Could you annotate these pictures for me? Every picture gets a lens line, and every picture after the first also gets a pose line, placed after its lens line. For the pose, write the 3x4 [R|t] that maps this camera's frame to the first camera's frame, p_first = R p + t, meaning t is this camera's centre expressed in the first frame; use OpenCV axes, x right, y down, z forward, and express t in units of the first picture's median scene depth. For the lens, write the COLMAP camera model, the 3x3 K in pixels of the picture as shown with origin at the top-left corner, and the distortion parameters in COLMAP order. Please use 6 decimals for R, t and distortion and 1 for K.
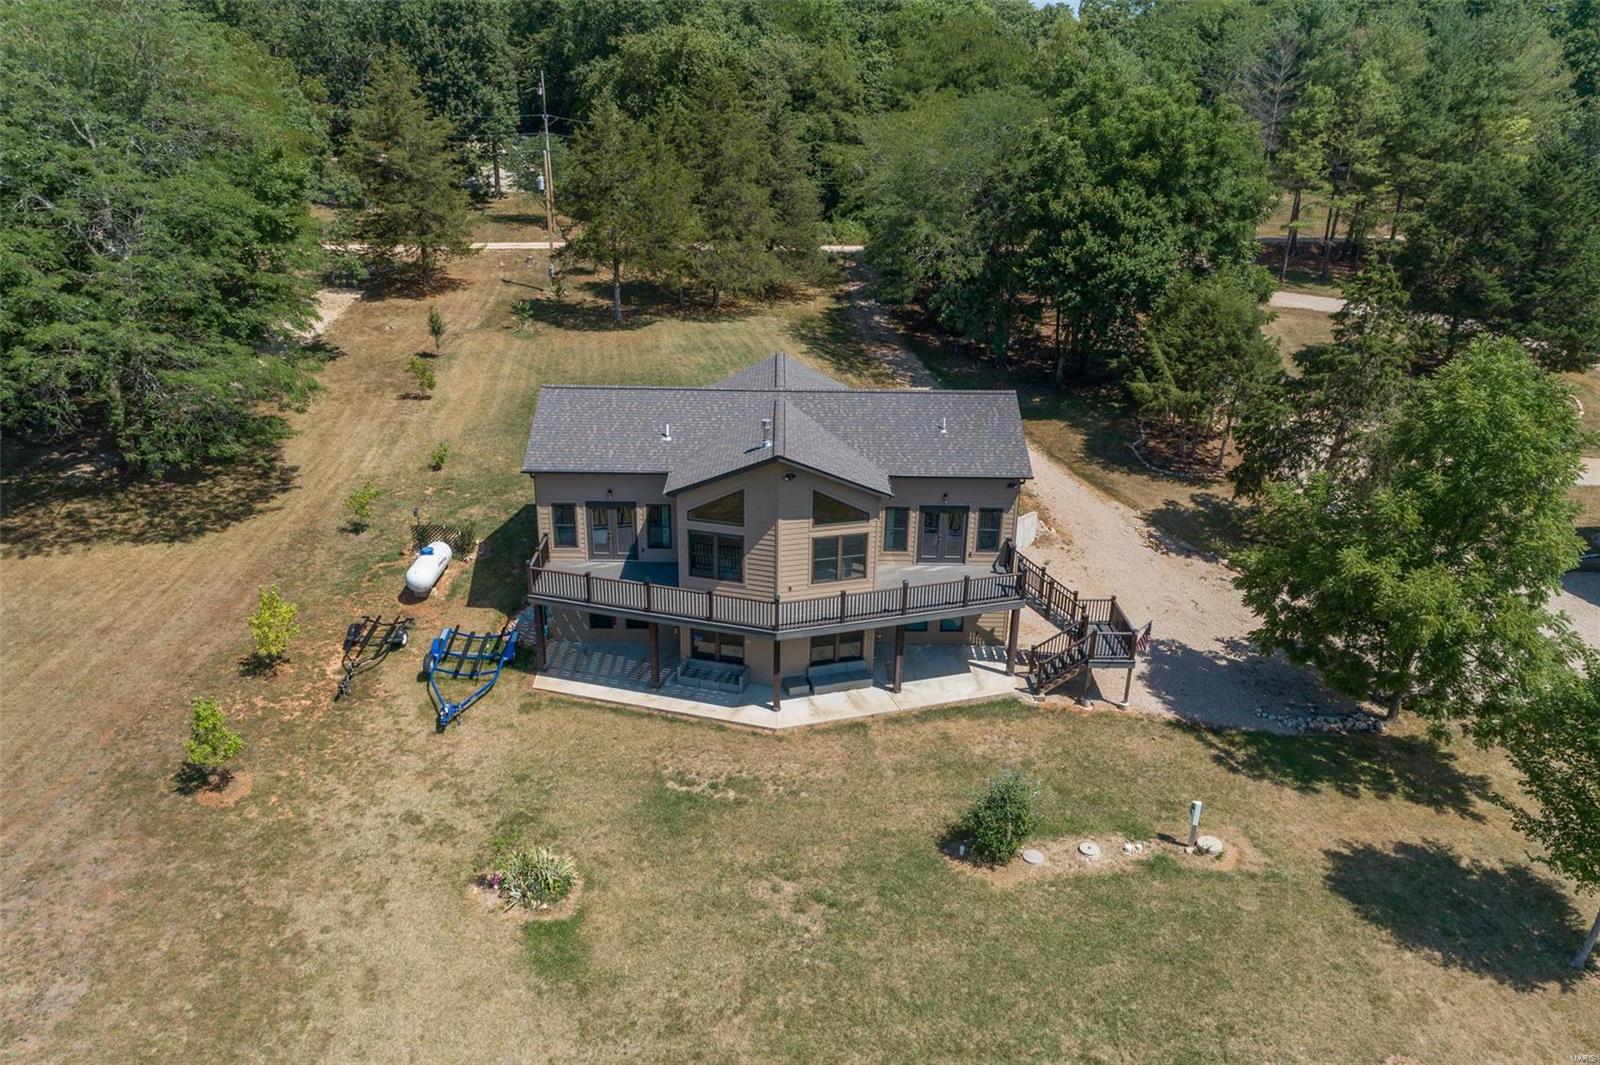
lens RADIAL K [[1080.3, 0, 799.6], [0, 1080.3, 556.3], [0, 0, 1]] dist [0.023031, 0.012414]
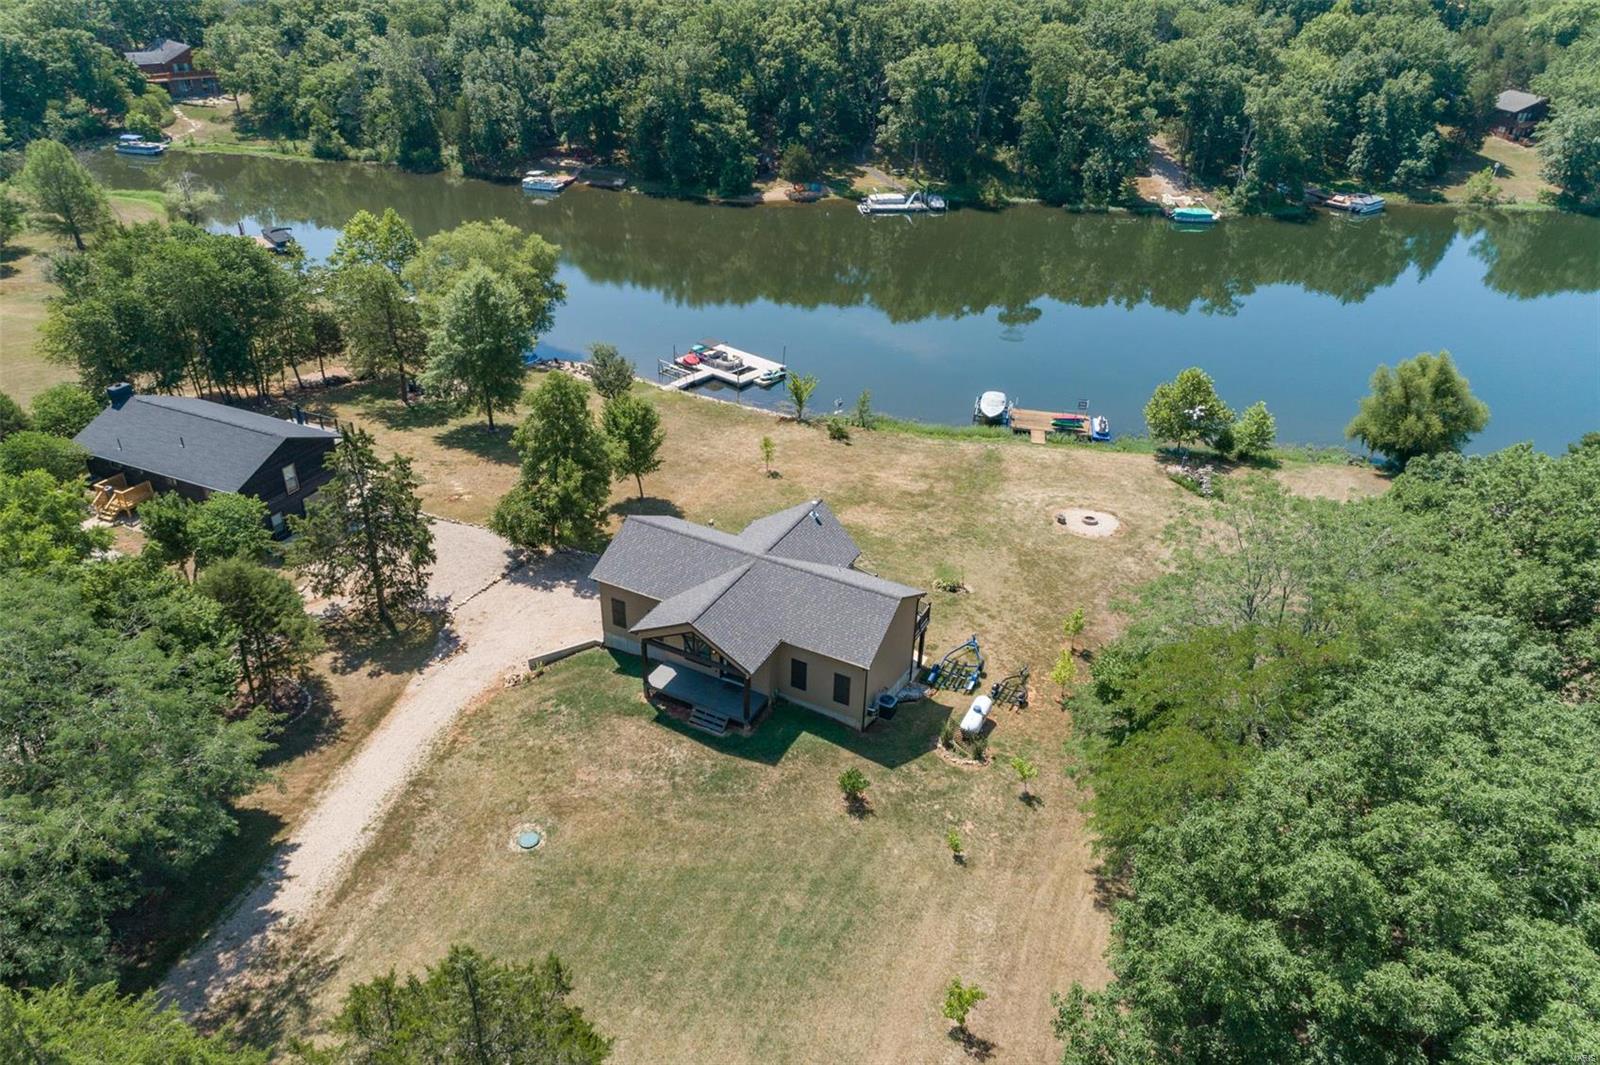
lens RADIAL K [[1080.3, 0, 790.2], [0, 1080.3, 529.6], [0, 0, 1]] dist [0.023031, 0.012414]
pose [[-0.878633, -0.275026, 0.390340, -0.683991], [0.143314, 0.627891, 0.764992, -1.422579], [-0.455484, 0.728089, -0.512271, 1.847210]]
